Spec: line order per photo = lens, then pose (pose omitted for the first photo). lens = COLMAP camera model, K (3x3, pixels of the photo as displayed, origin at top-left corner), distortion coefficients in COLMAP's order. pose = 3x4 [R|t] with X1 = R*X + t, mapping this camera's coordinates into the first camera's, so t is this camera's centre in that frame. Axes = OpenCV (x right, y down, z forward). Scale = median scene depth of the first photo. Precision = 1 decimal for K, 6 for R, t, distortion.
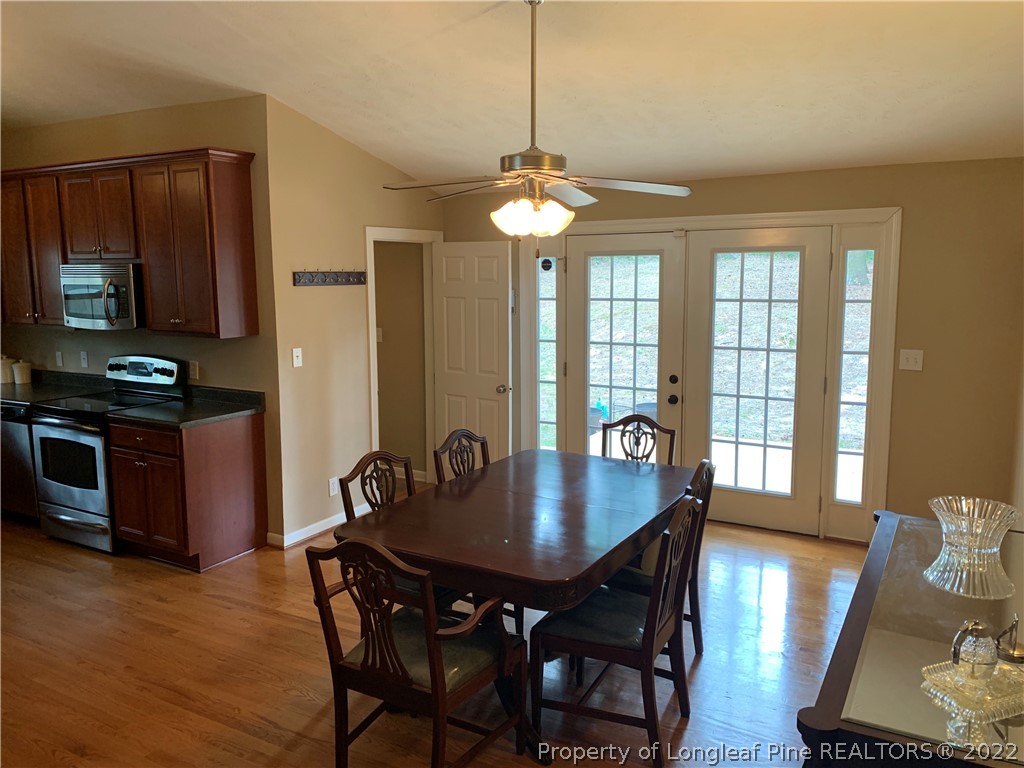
lens RADIAL K [[778.7, 0, 507.0], [0, 778.7, 371.9], [0, 0, 1]] dist [0.045684, -0.040648]
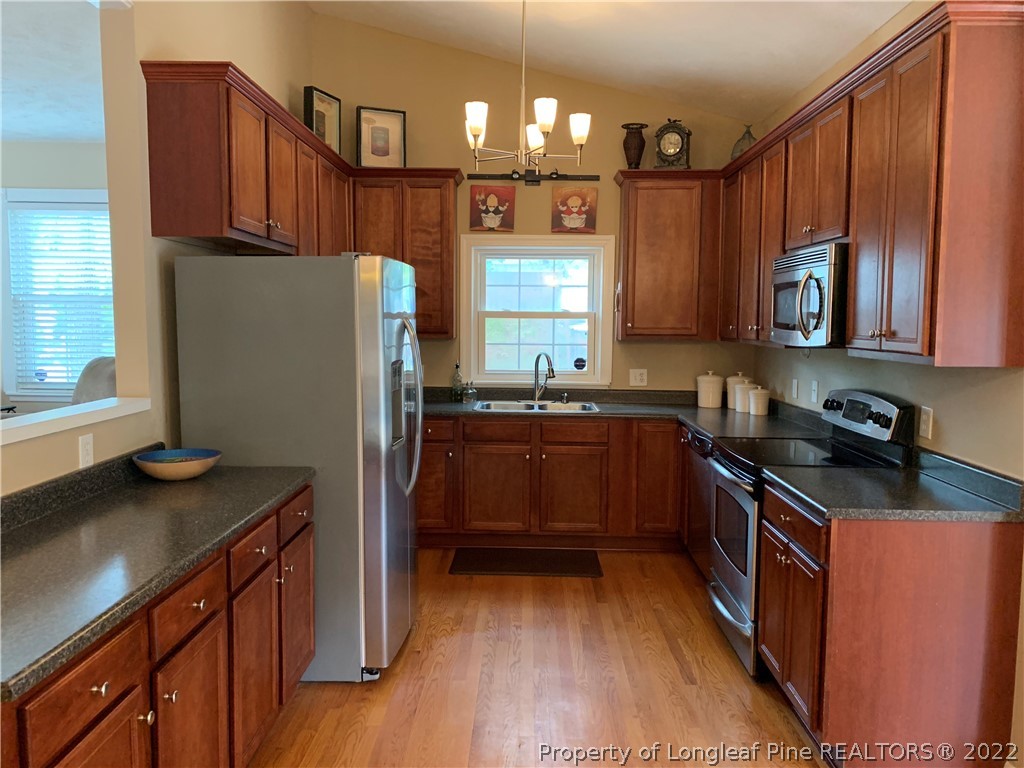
lens RADIAL K [[759.7, 0, 511.4], [0, 759.7, 371.0], [0, 0, 1]] dist [0.106945, -0.232832]
pose [[0.478129, 0.070984, -0.875416, -0.046627], [-0.129052, 0.991588, 0.009919, -0.006254], [0.868757, 0.108232, 0.483268, 0.441479]]
